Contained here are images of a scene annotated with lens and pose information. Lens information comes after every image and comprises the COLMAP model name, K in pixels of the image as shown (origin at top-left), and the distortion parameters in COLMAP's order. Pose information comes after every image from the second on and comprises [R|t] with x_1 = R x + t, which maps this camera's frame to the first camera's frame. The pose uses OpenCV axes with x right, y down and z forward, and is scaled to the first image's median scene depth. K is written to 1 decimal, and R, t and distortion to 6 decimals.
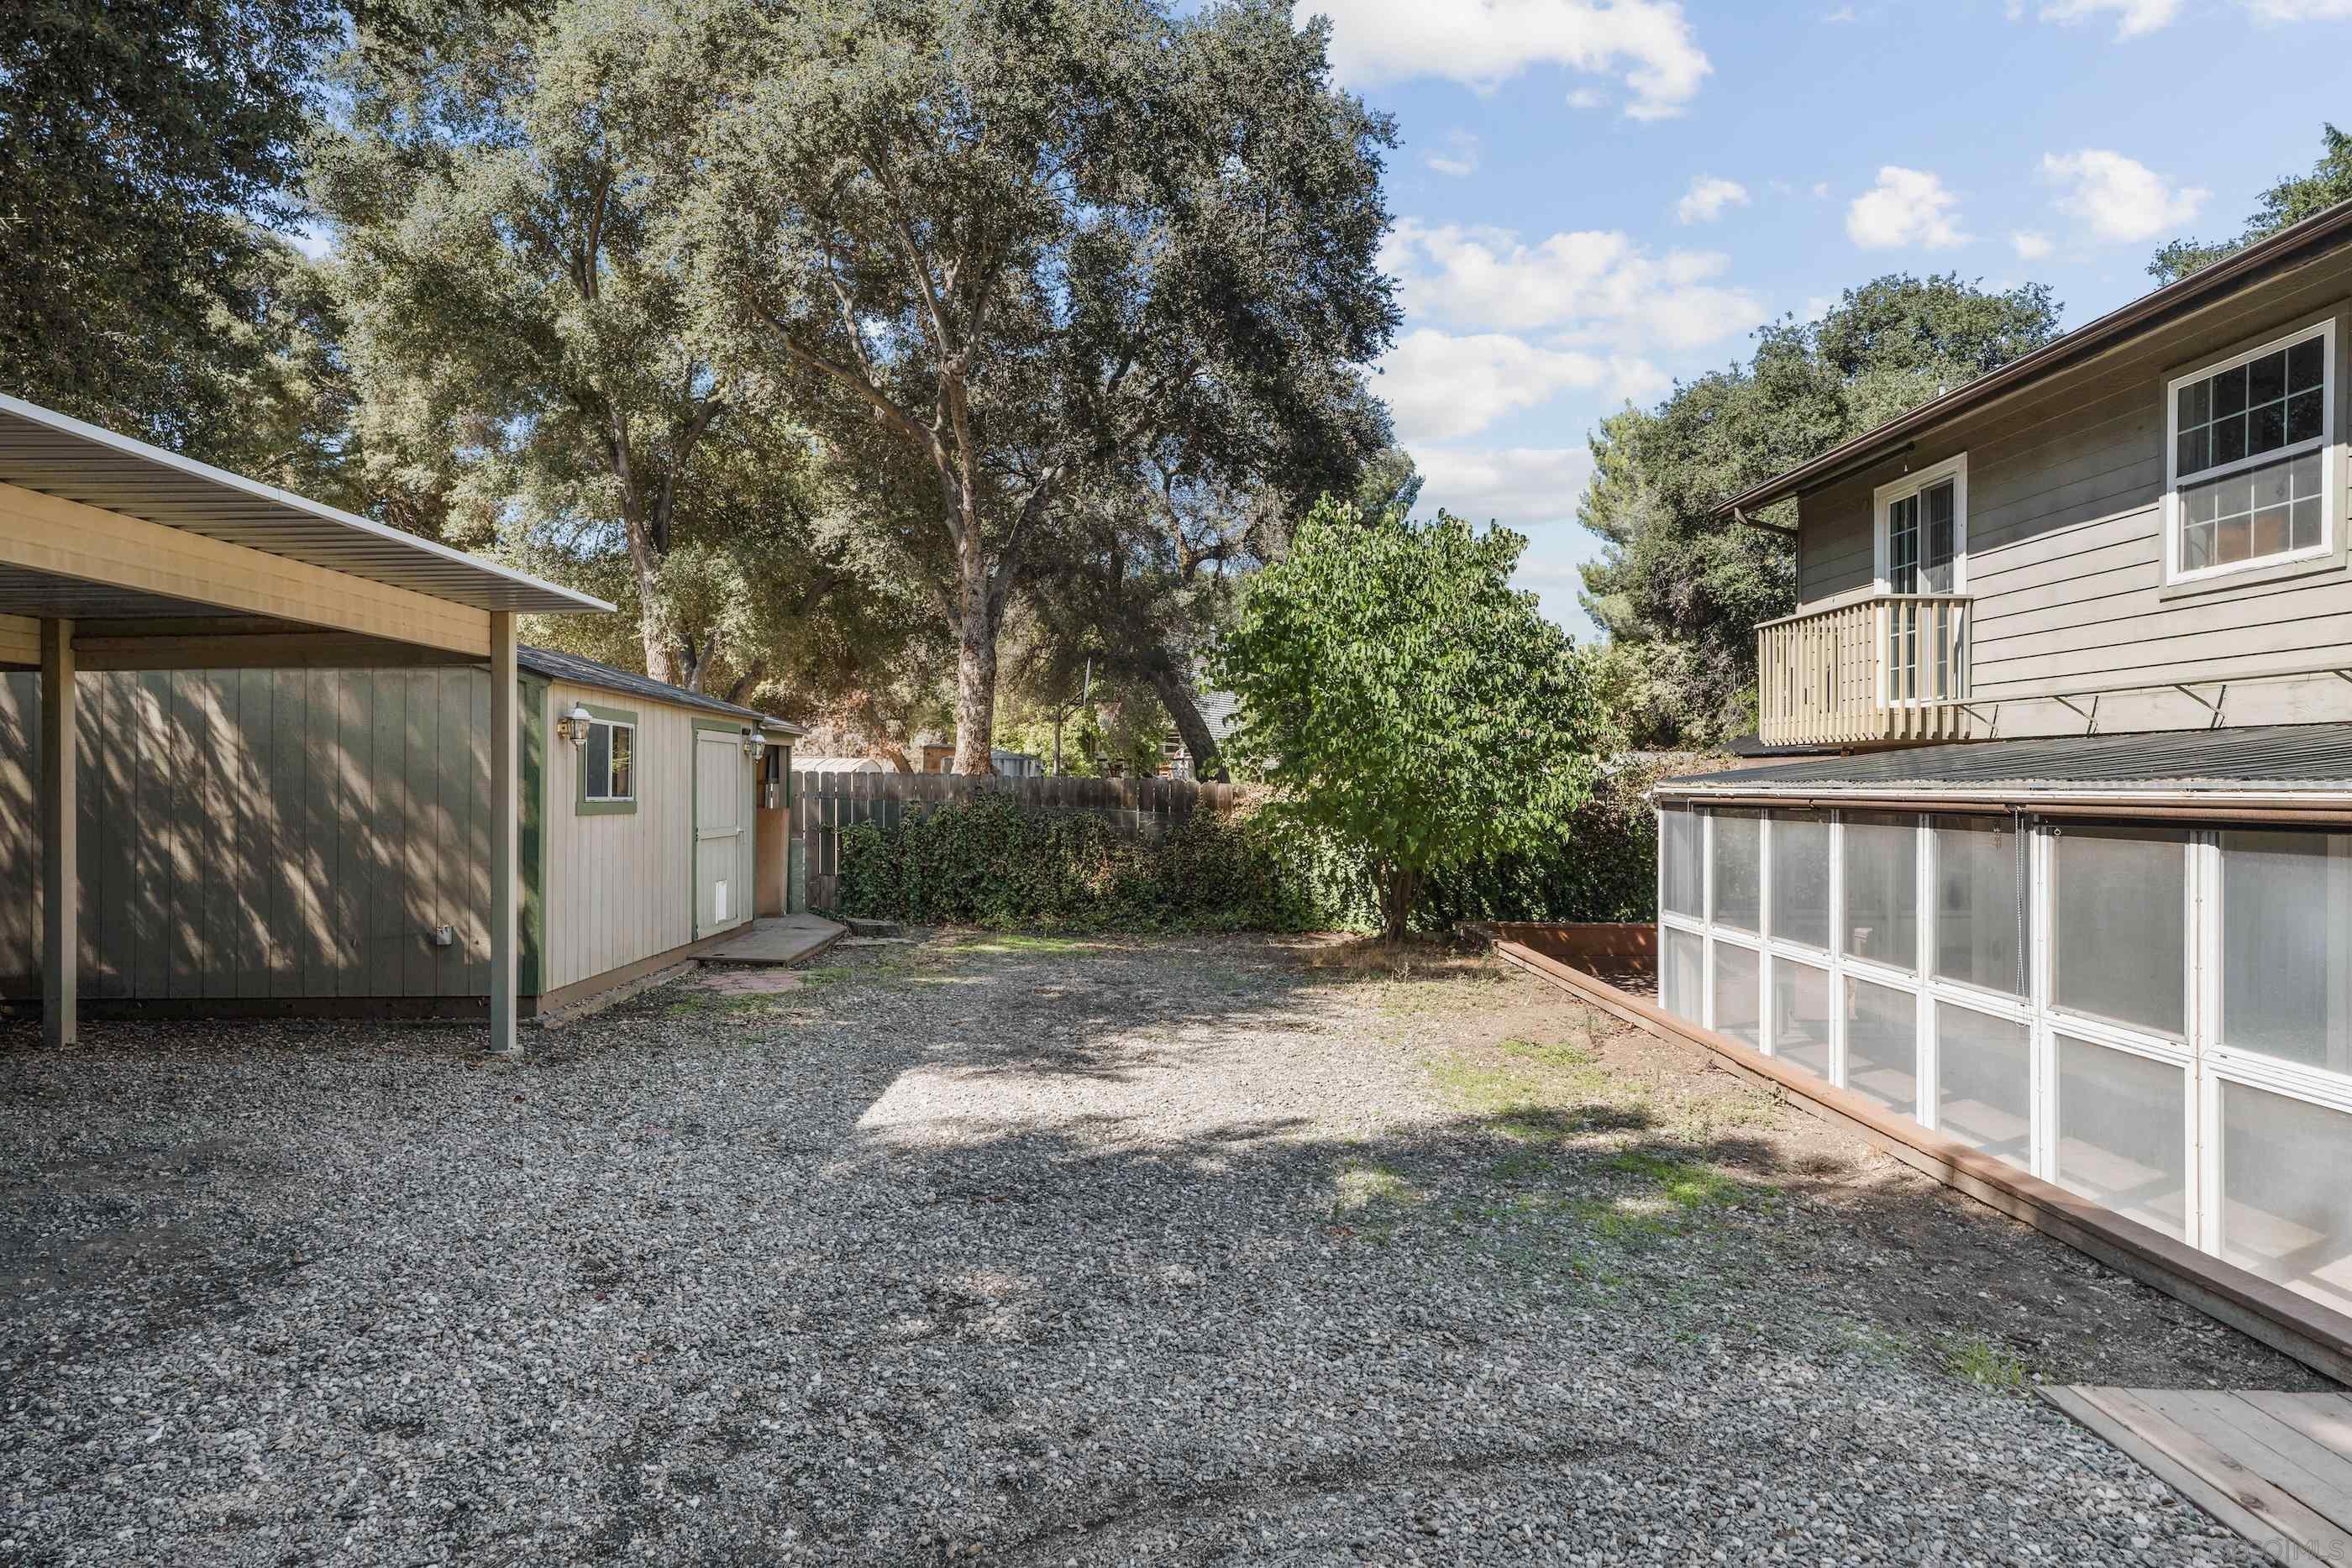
lens RADIAL K [[1297.2, 0, 1171.2], [0, 1297.2, 780.0], [0, 0, 1]] dist [0.006807, 0.002571]
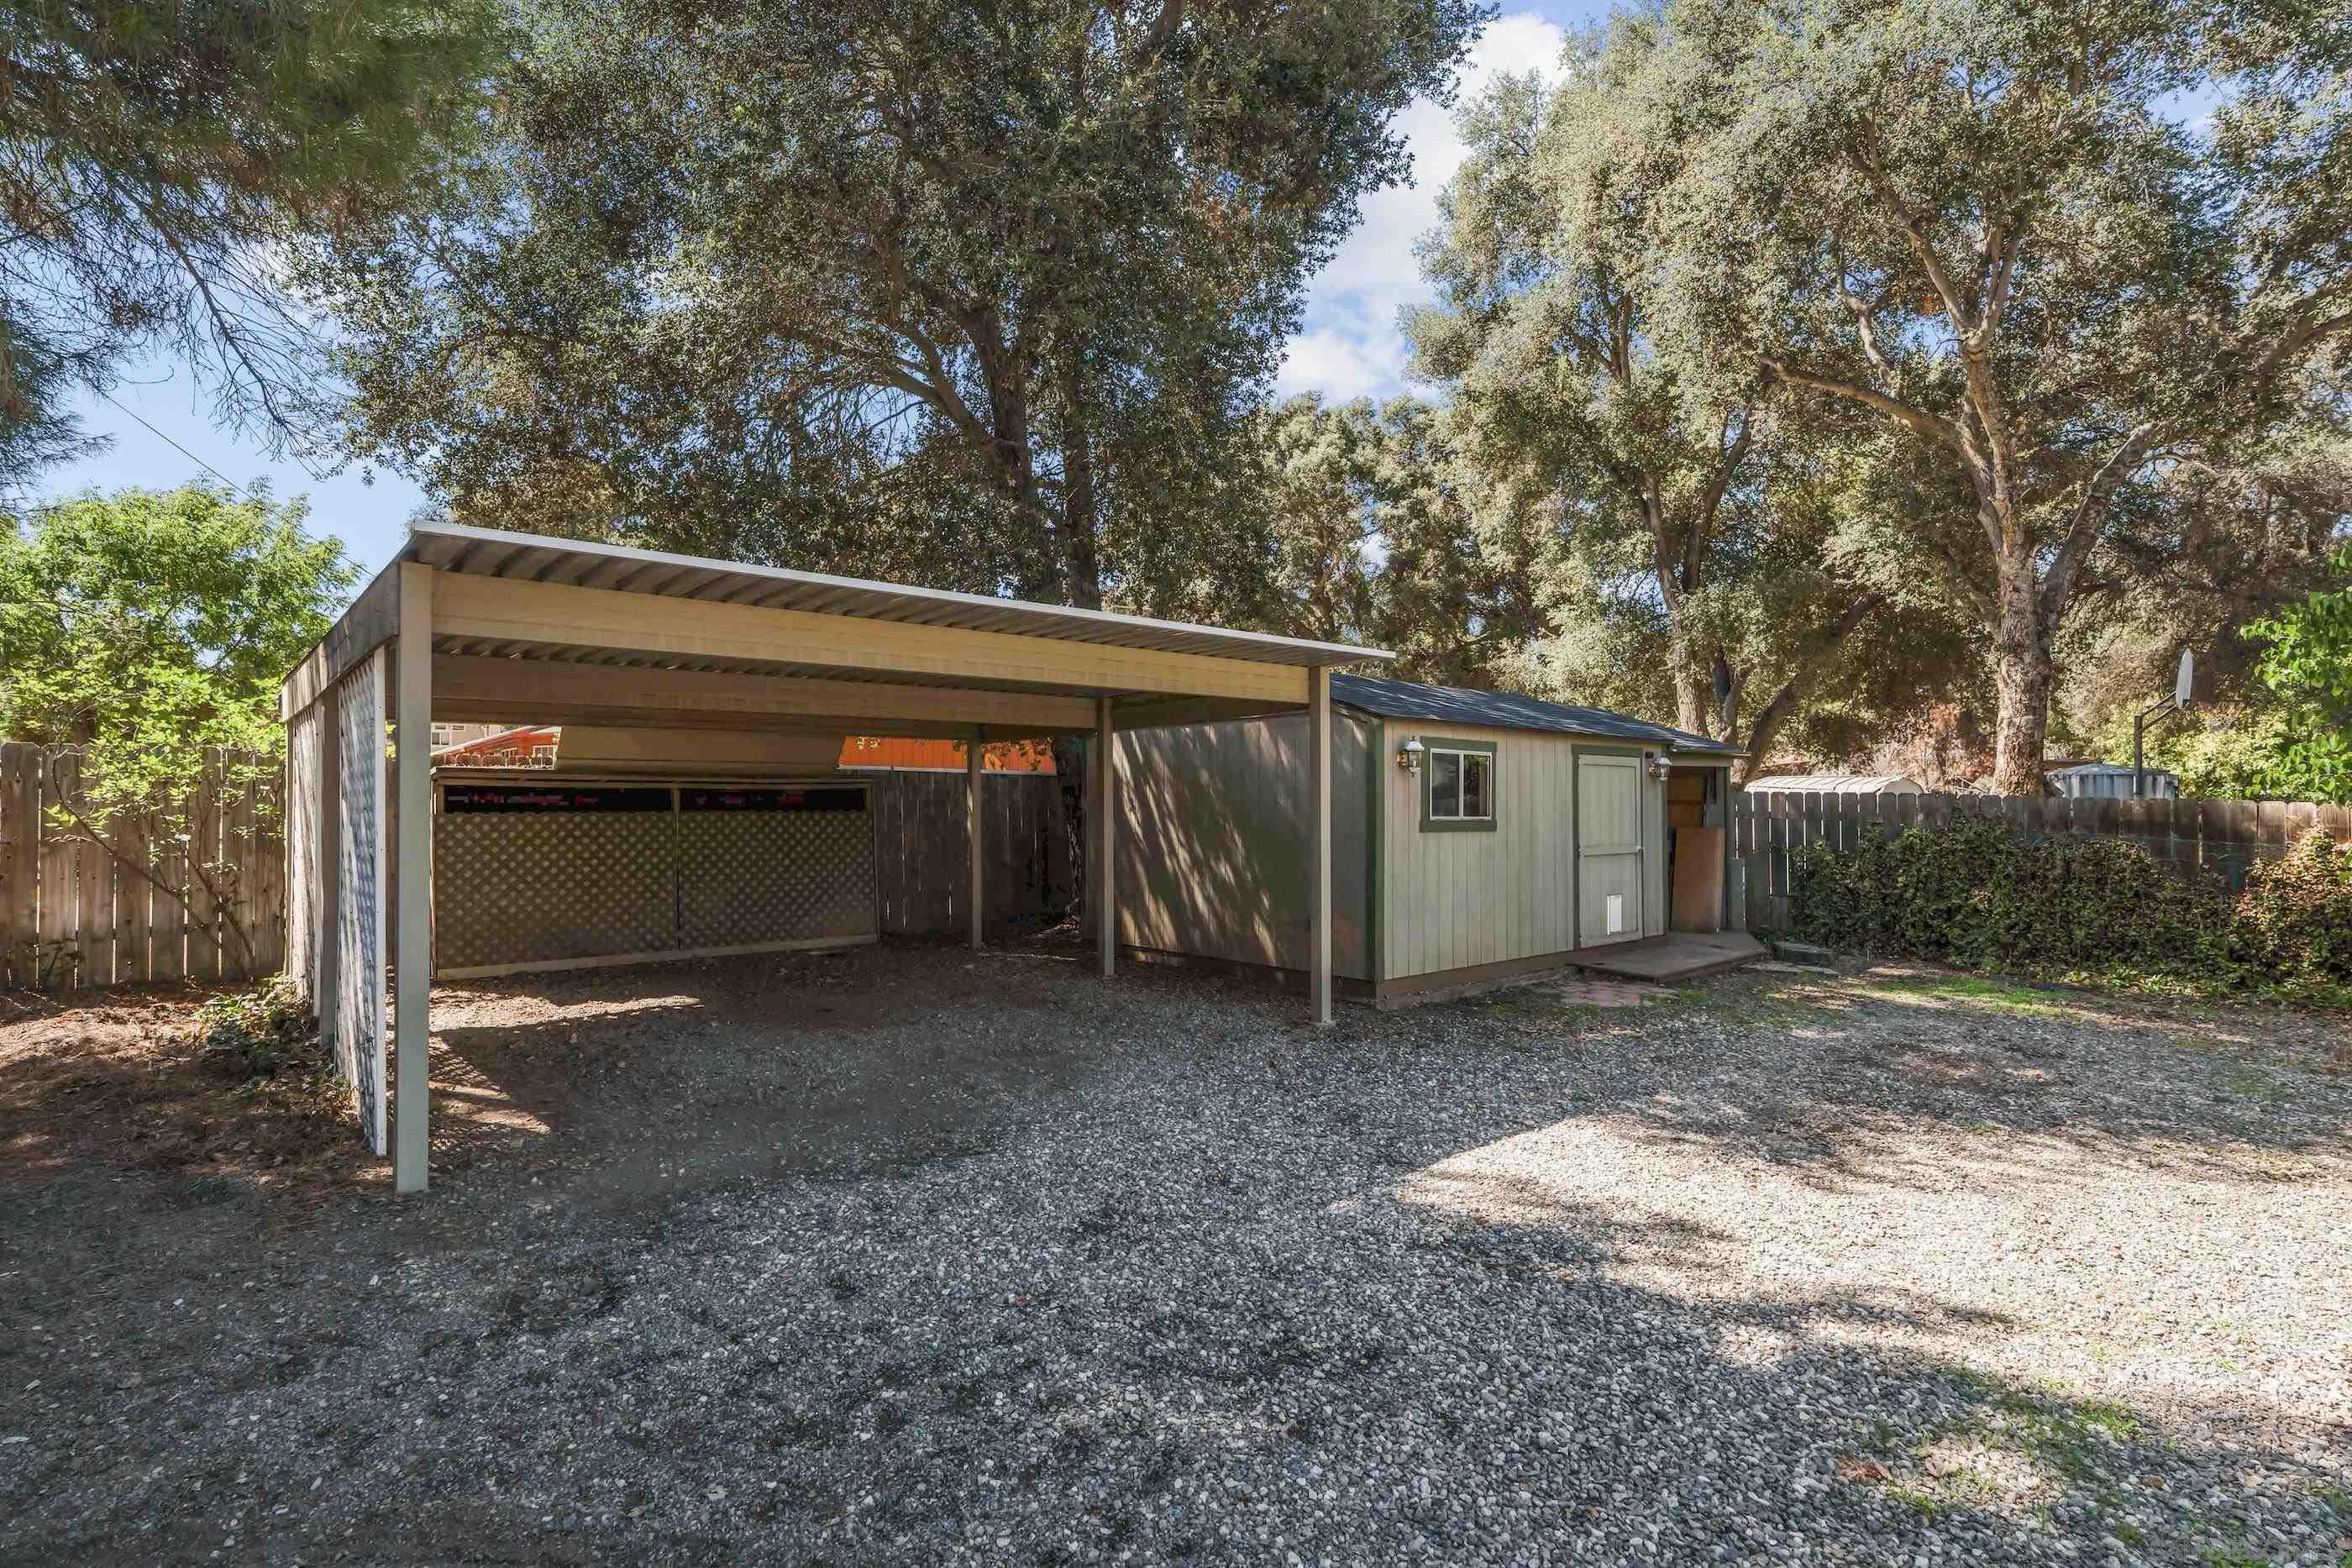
lens RADIAL K [[1128.8, 0, 1167.0], [0, 1128.8, 779.2], [0, 0, 1]] dist [0.000364, 0.000558]
pose [[0.653060, -0.015484, -0.757148, 0.155794], [0.002370, 0.999828, -0.018403, -0.002128], [0.757303, 0.010224, 0.652984, 0.147453]]
